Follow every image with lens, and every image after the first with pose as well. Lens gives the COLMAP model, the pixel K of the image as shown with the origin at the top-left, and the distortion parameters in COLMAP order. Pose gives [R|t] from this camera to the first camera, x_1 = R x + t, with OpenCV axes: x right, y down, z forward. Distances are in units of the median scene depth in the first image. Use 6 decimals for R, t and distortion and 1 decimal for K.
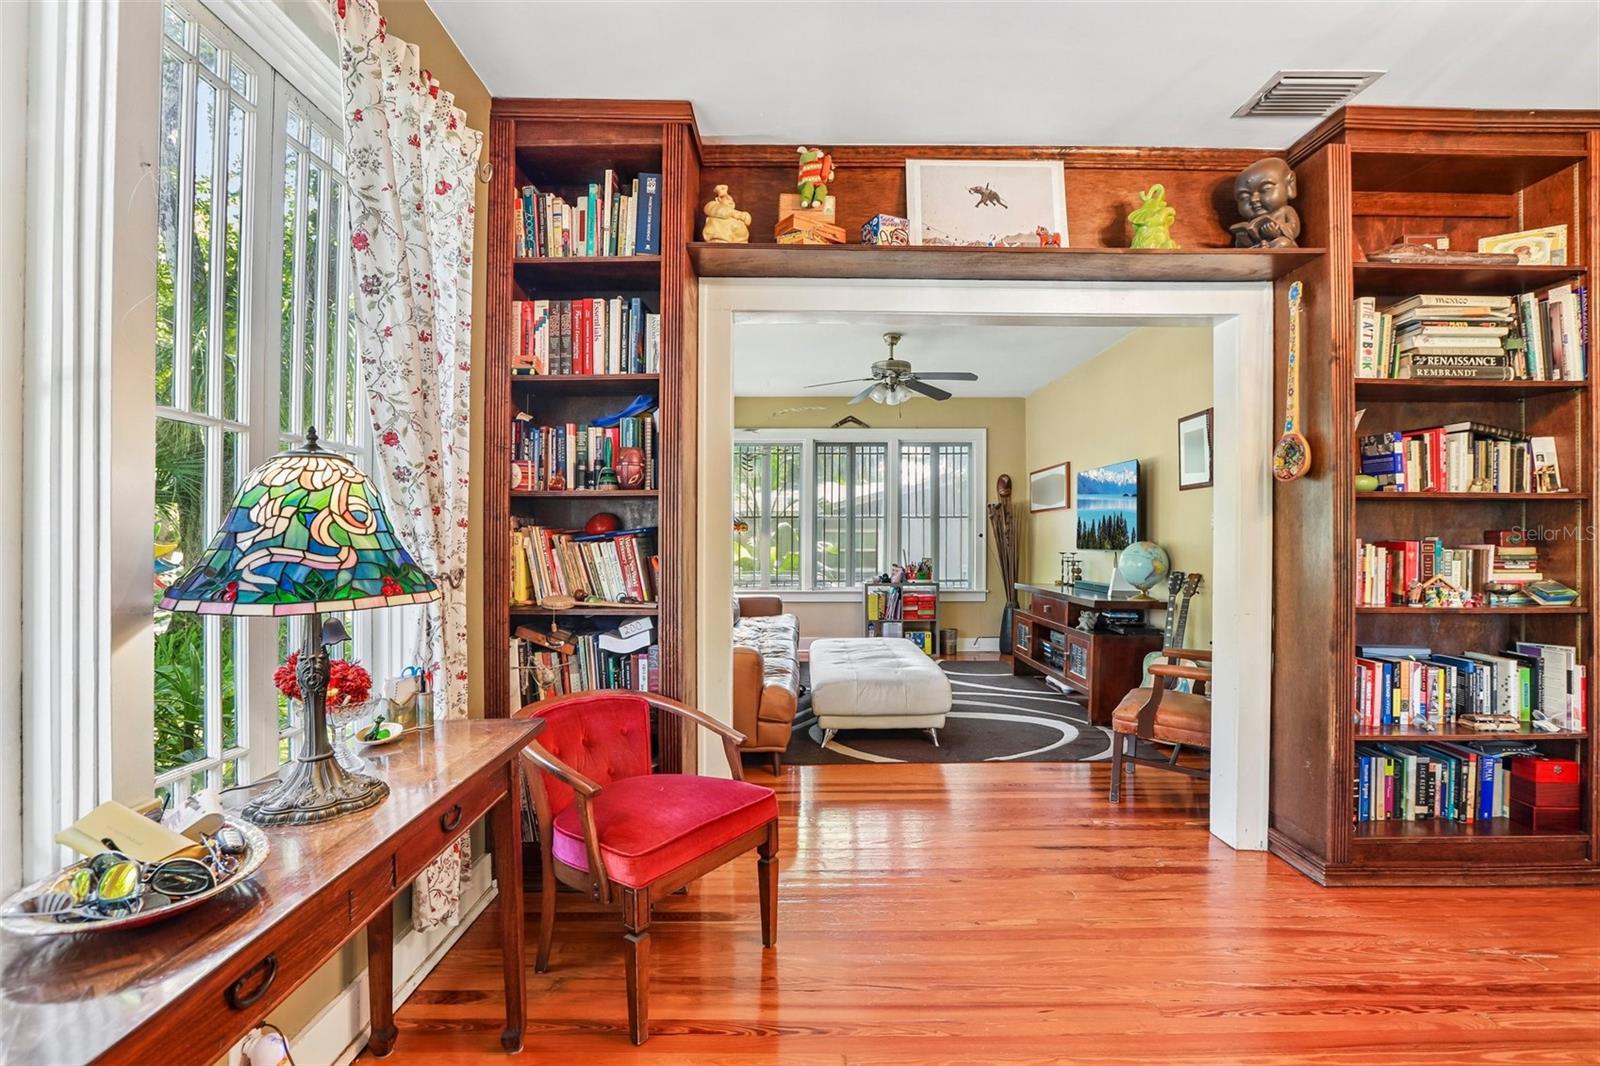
lens RADIAL K [[732.7, 0, 800.0], [0, 732.7, 533.0], [0, 0, 1]] dist [-0.024072, 0.000667]
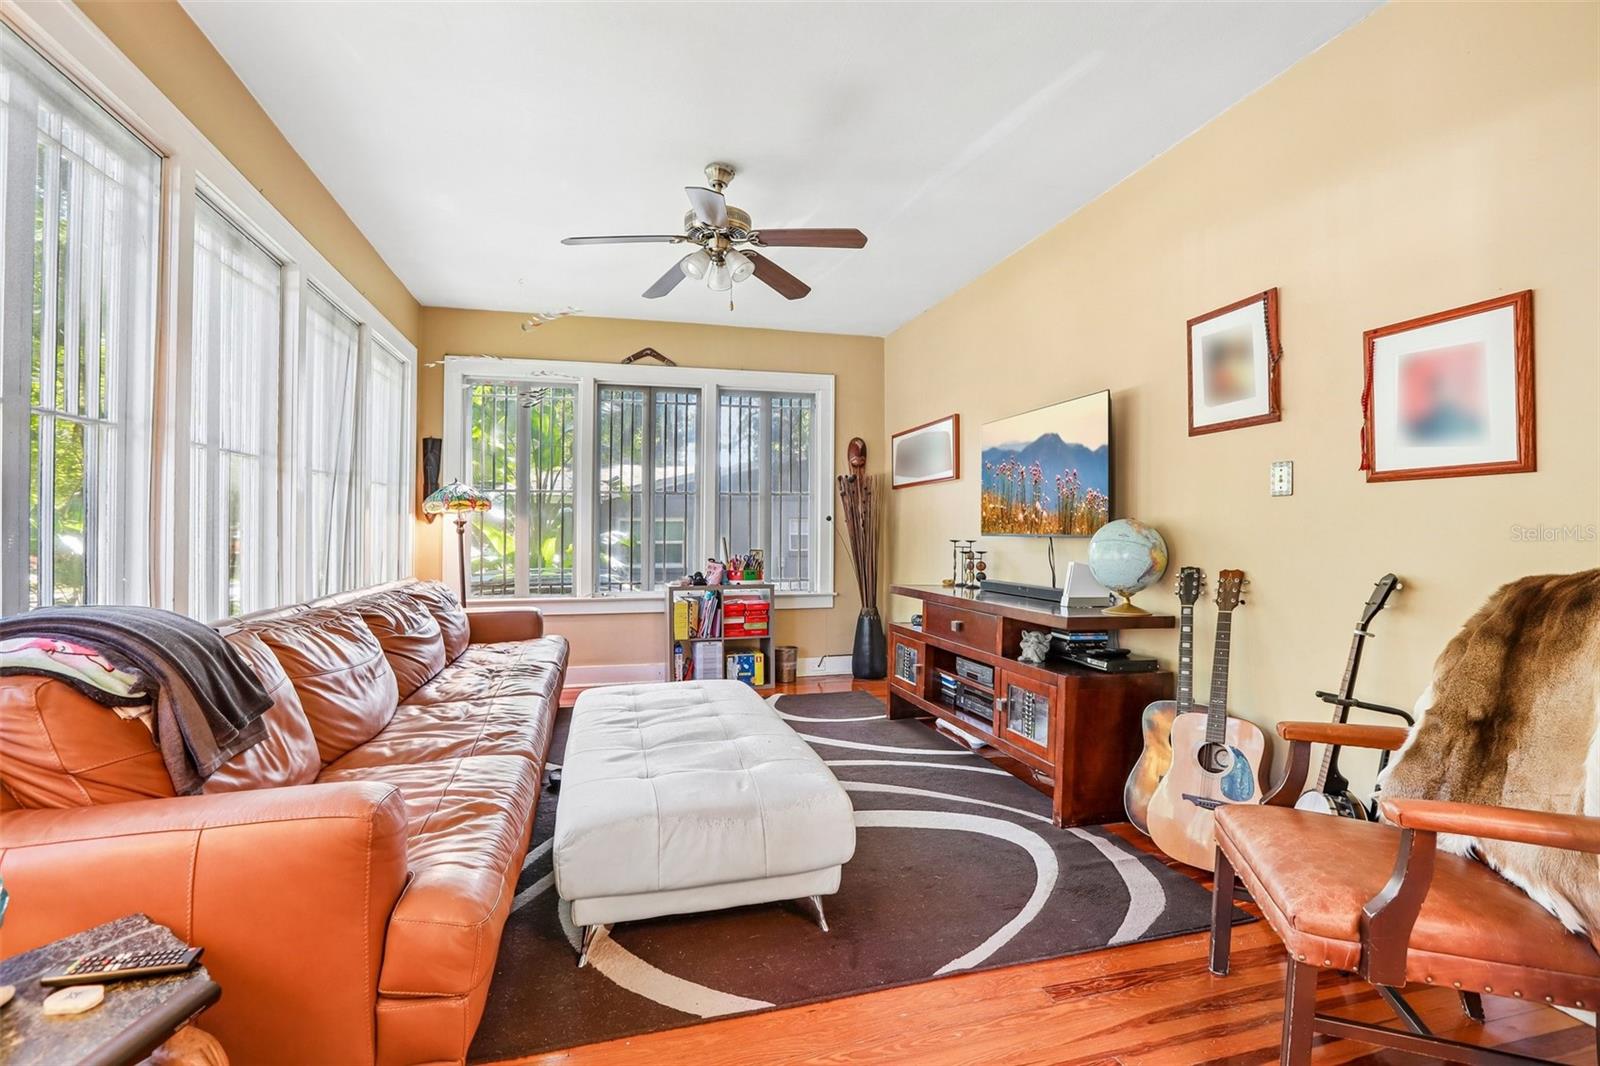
lens RADIAL K [[732.7, 0, 800.0], [0, 732.7, 533.0], [0, 0, 1]] dist [-0.024072, 0.000667]
pose [[0.963834, 0.001188, 0.266502, 0.027476], [-0.003283, 0.999967, 0.007413, 0.014833], [-0.266484, -0.008020, 0.963806, 0.352855]]
